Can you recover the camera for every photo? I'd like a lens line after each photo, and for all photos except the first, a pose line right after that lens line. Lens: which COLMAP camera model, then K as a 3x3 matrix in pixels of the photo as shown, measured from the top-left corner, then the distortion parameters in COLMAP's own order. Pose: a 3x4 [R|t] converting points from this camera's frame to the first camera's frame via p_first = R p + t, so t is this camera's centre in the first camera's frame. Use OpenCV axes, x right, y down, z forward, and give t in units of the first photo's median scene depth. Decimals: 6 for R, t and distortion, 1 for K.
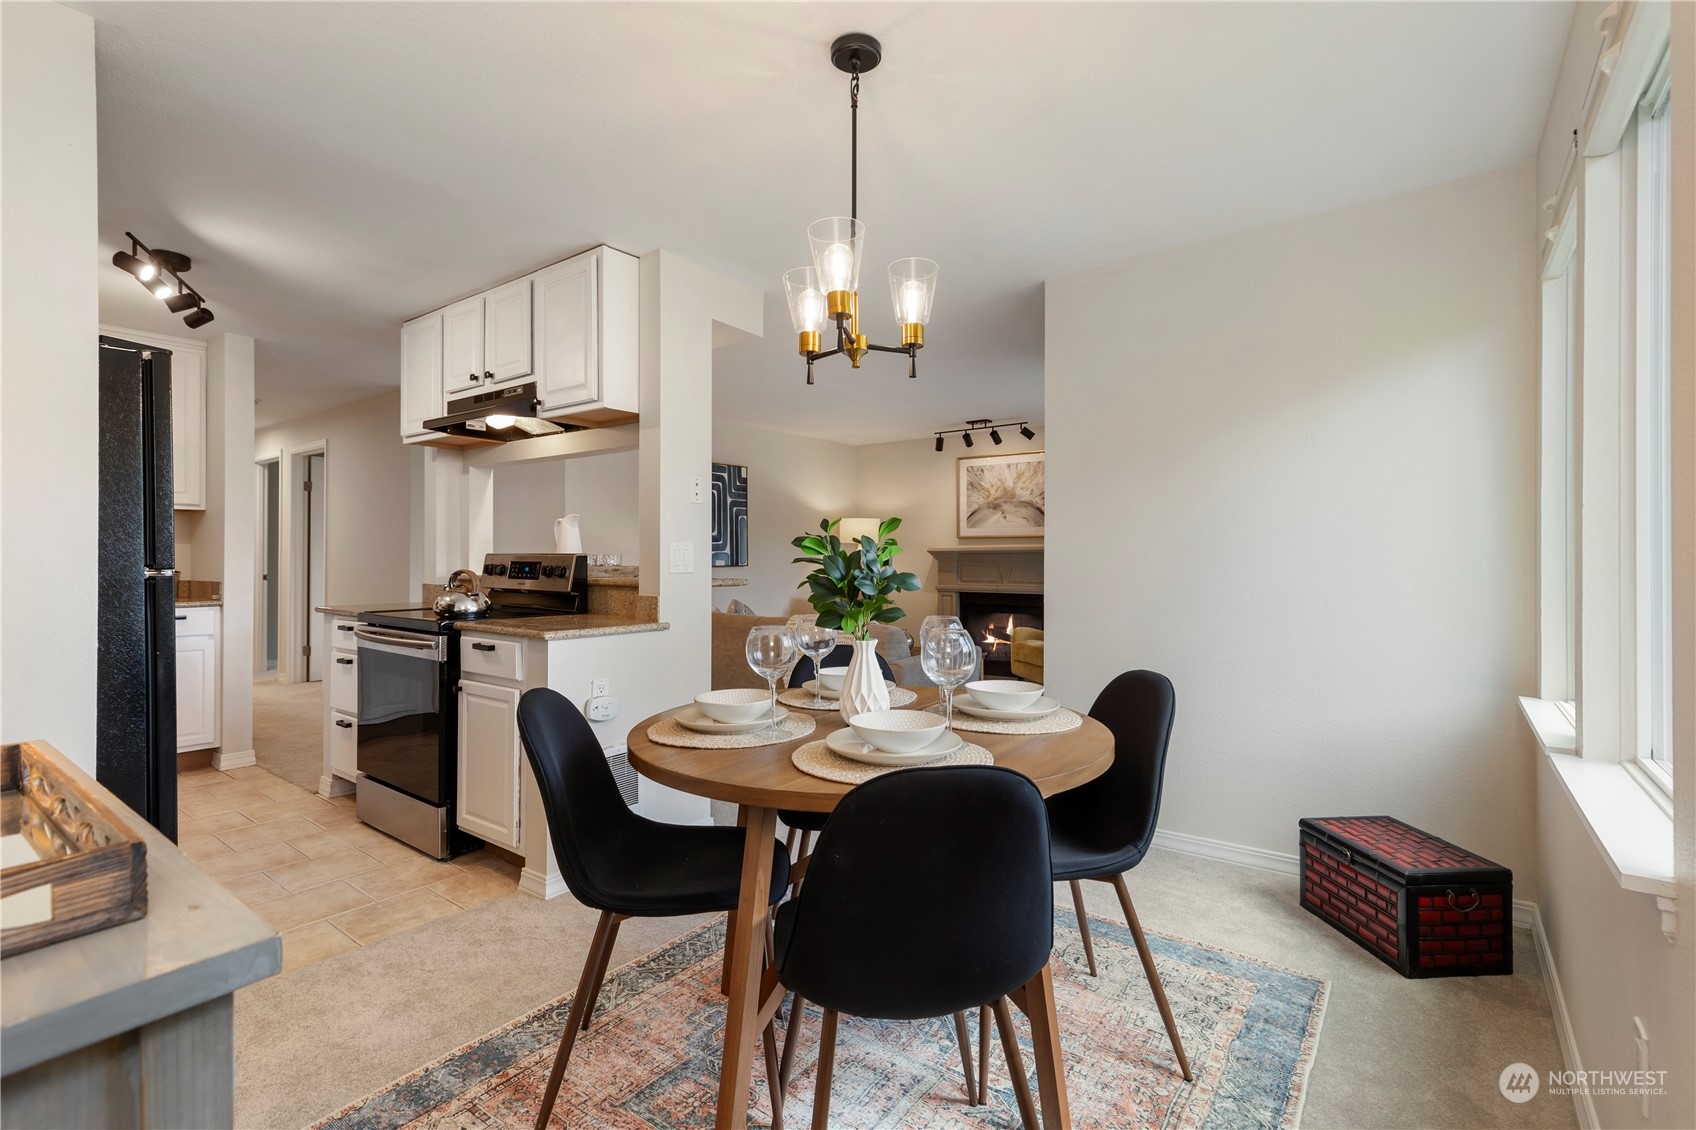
lens RADIAL K [[772.5, 0, 847.4], [0, 772.5, 558.2], [0, 0, 1]] dist [0.004053, 0.000040]
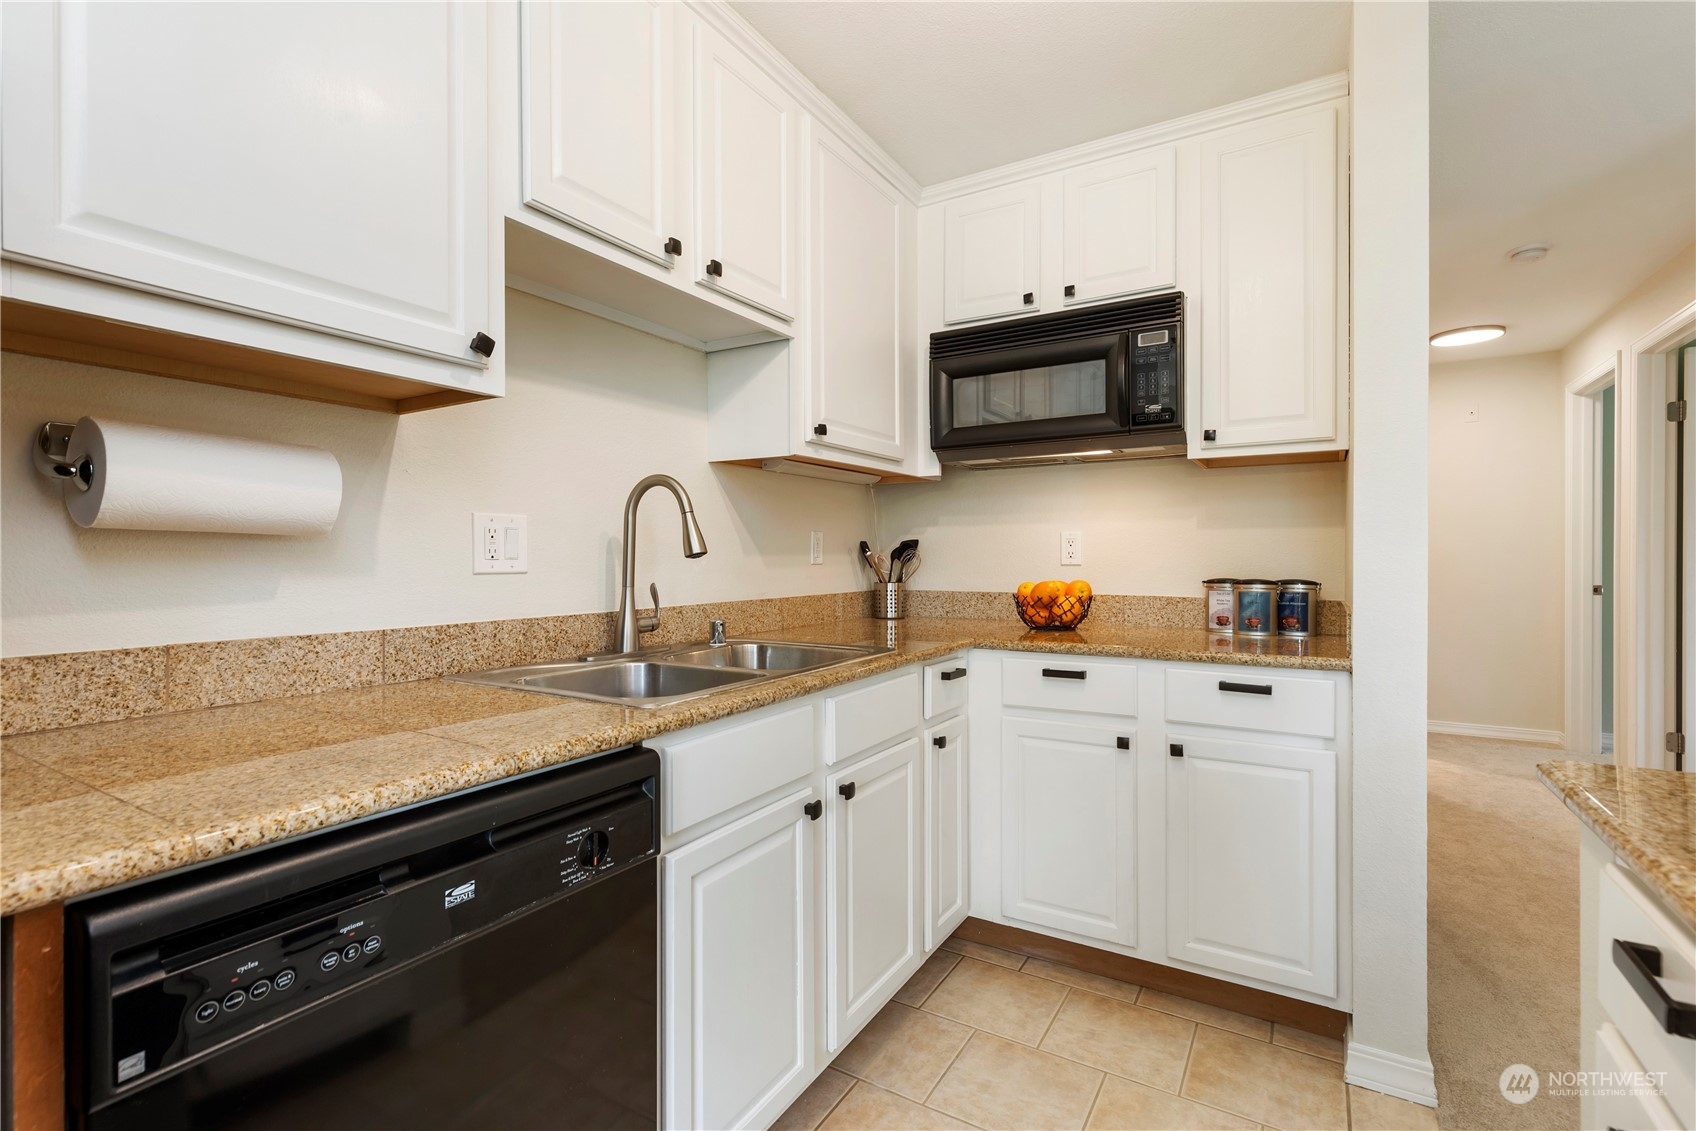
lens RADIAL K [[772.5, 0, 847.4], [0, 772.5, 558.7], [0, 0, 1]] dist [0.004053, 0.000040]
pose [[0.106836, -0.000426, -0.994277, -0.429749], [0.001298, 0.999999, -0.000289, 0.001719], [0.994276, -0.001259, 0.106837, 0.692126]]
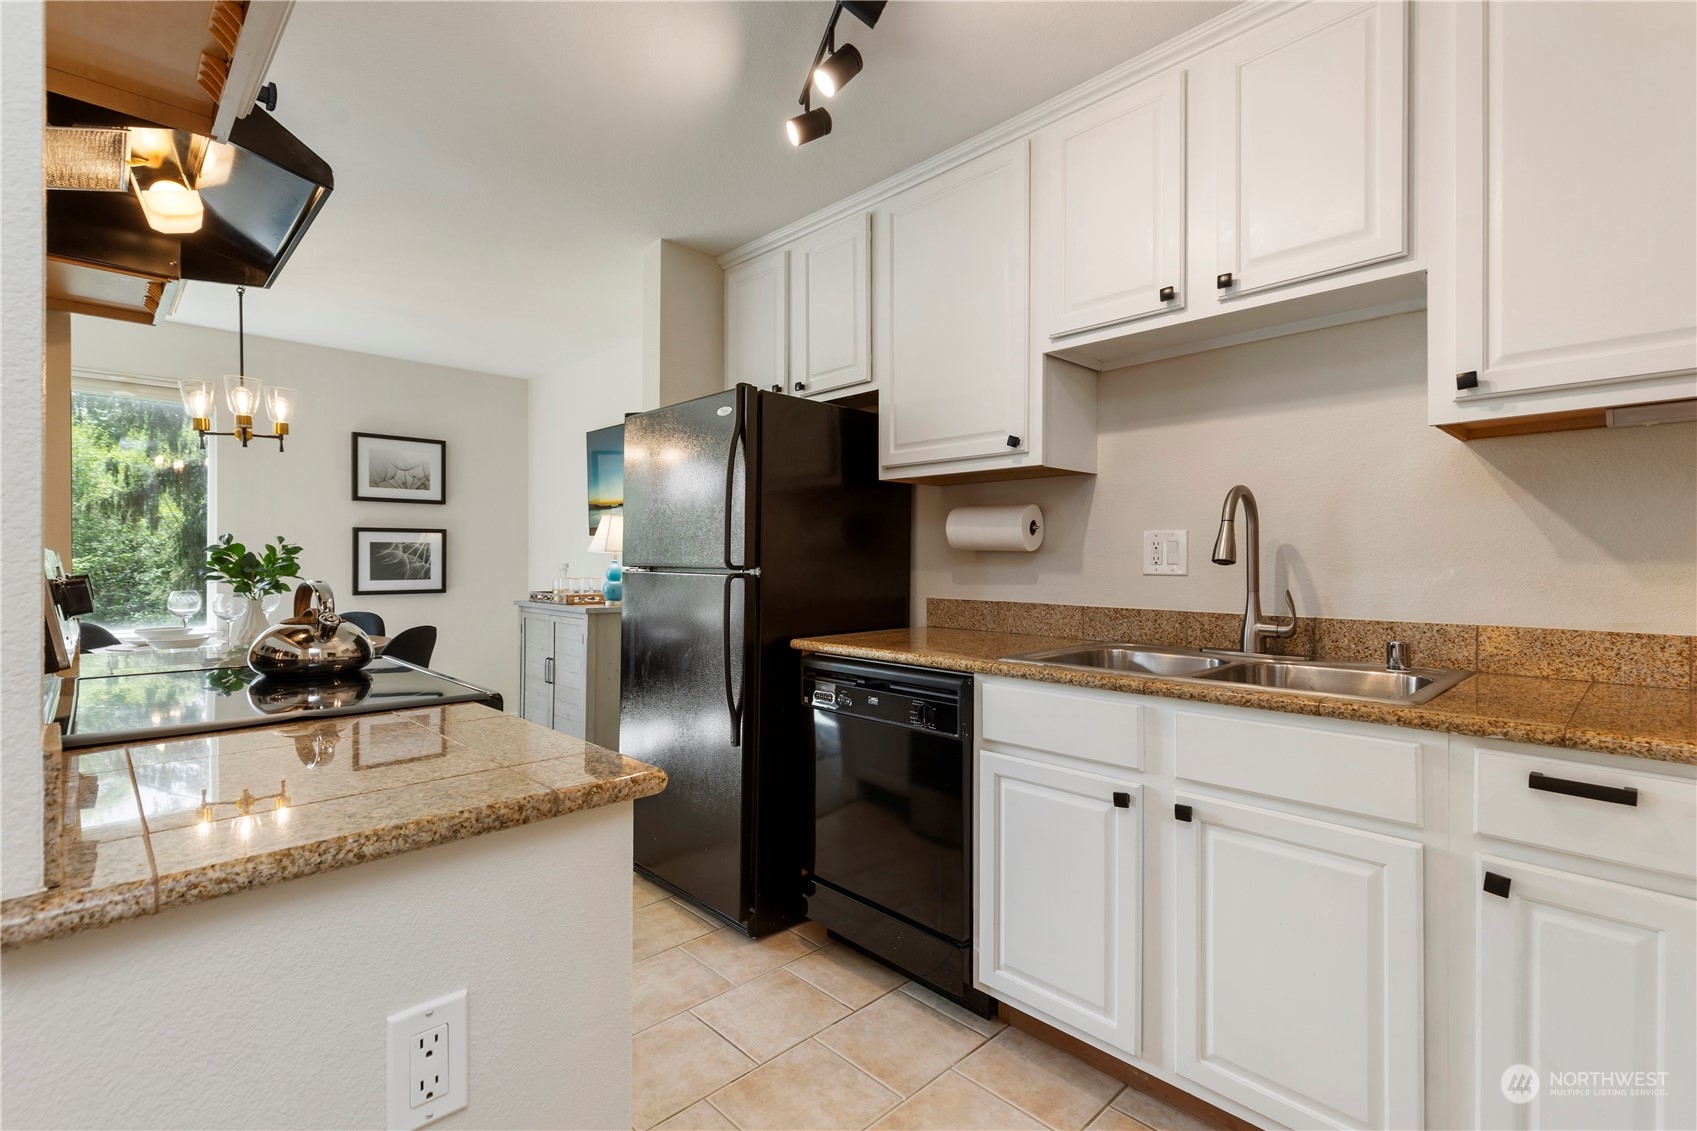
lens RADIAL K [[778.2, 0, 848.5], [0, 778.2, 561.7], [0, 0, 1]] dist [0.007745, -0.000267]
pose [[-0.988449, -0.006112, 0.151433, -0.698402], [-0.005434, 0.999973, 0.004886, -0.001583], [-0.151459, 0.004007, -0.988455, 1.100293]]
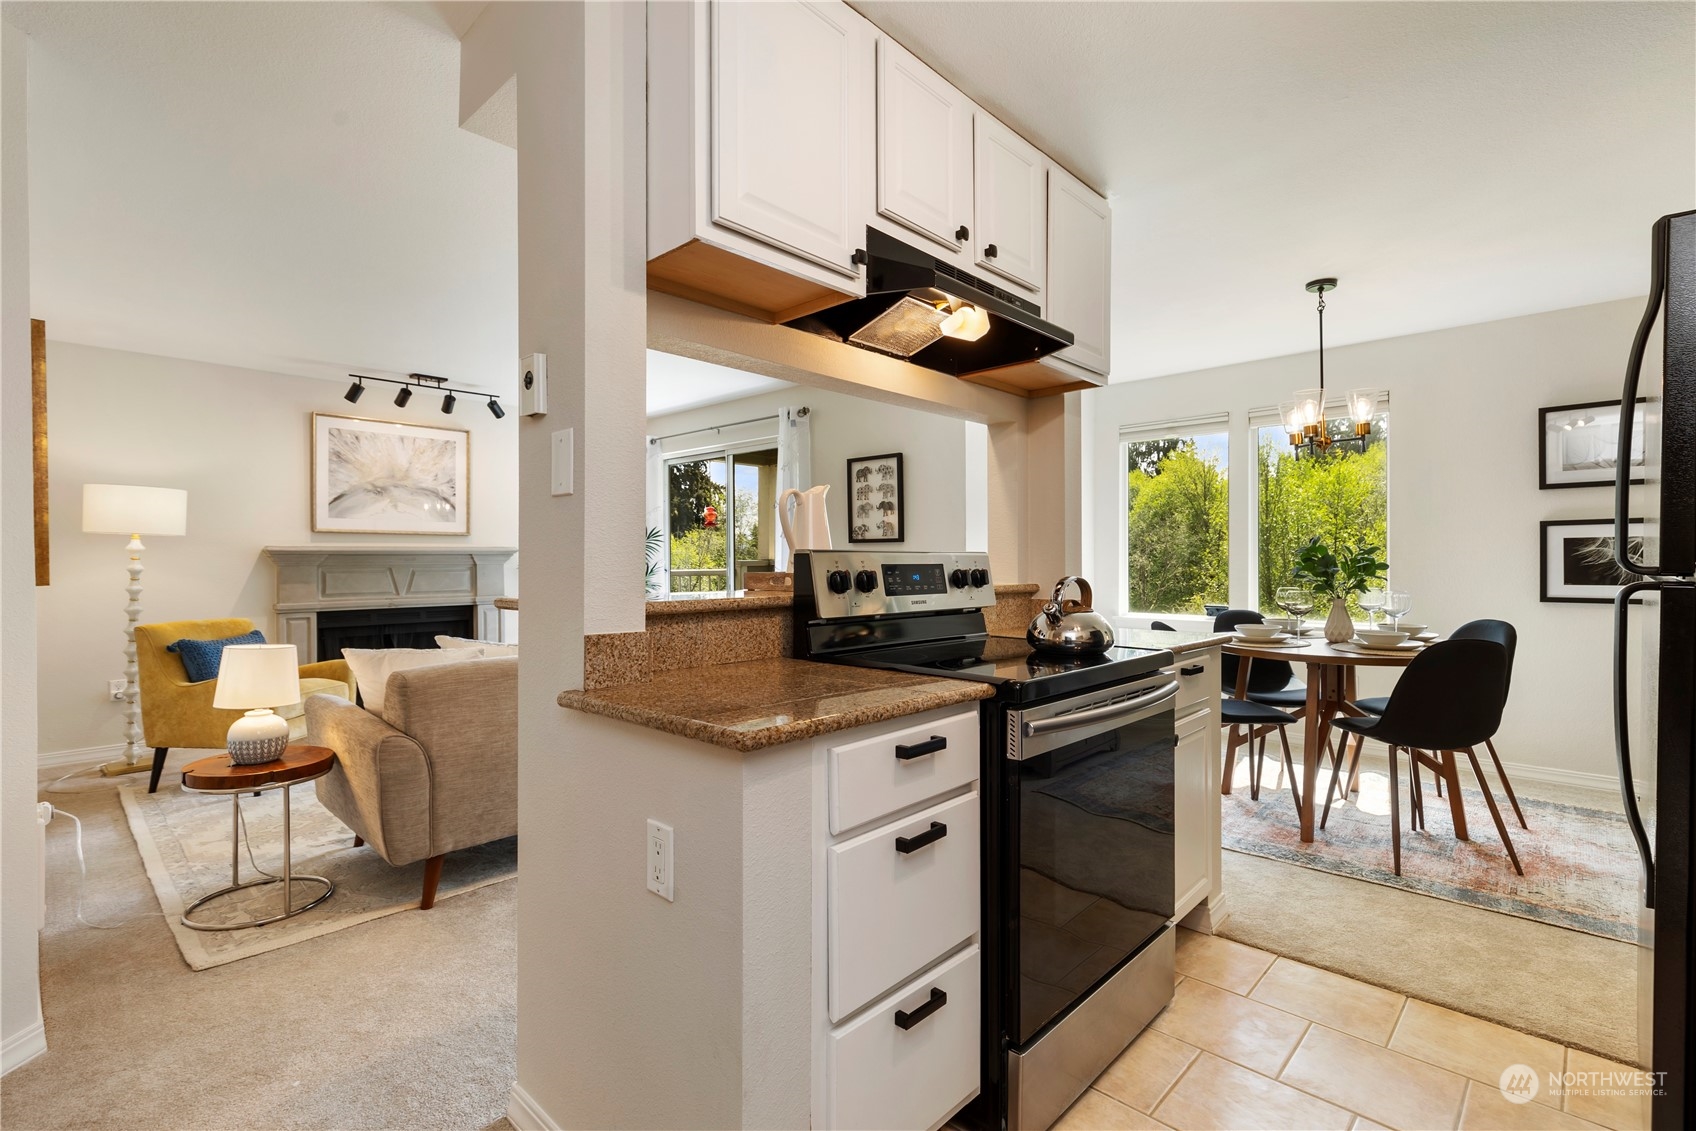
lens RADIAL K [[780.6, 0, 848.0], [0, 780.6, 562.8], [0, 0, 1]] dist [0.007657, -0.000829]
pose [[0.112740, -0.005250, 0.993611, -0.864409], [0.005382, 0.999975, 0.004673, -0.000011], [-0.993610, 0.004821, 0.112765, 0.834553]]
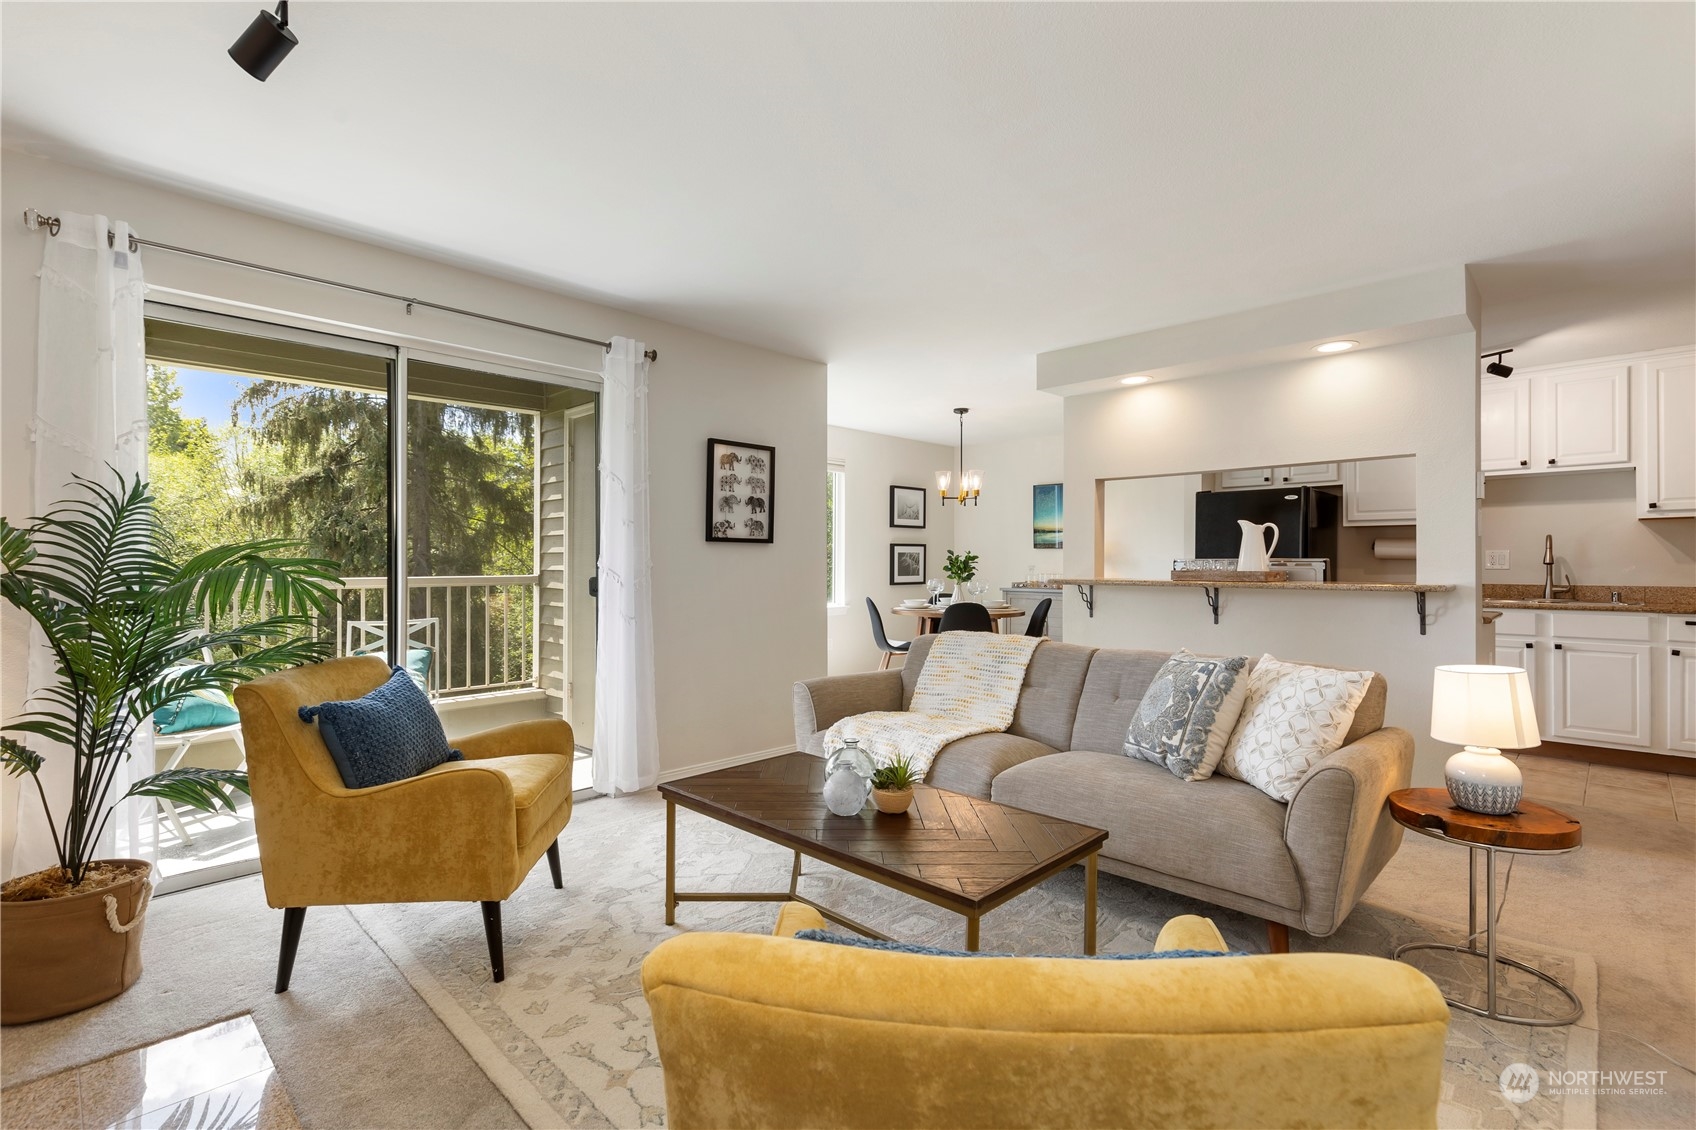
lens RADIAL K [[777.7, 0, 848.0], [0, 777.7, 561.2], [0, 0, 1]] dist [0.007745, -0.000267]
pose [[-0.992187, -0.003885, 0.124698, 0.031984], [-0.003767, 0.999992, 0.001185, -0.001734], [-0.124702, 0.000706, -0.992194, 1.907895]]
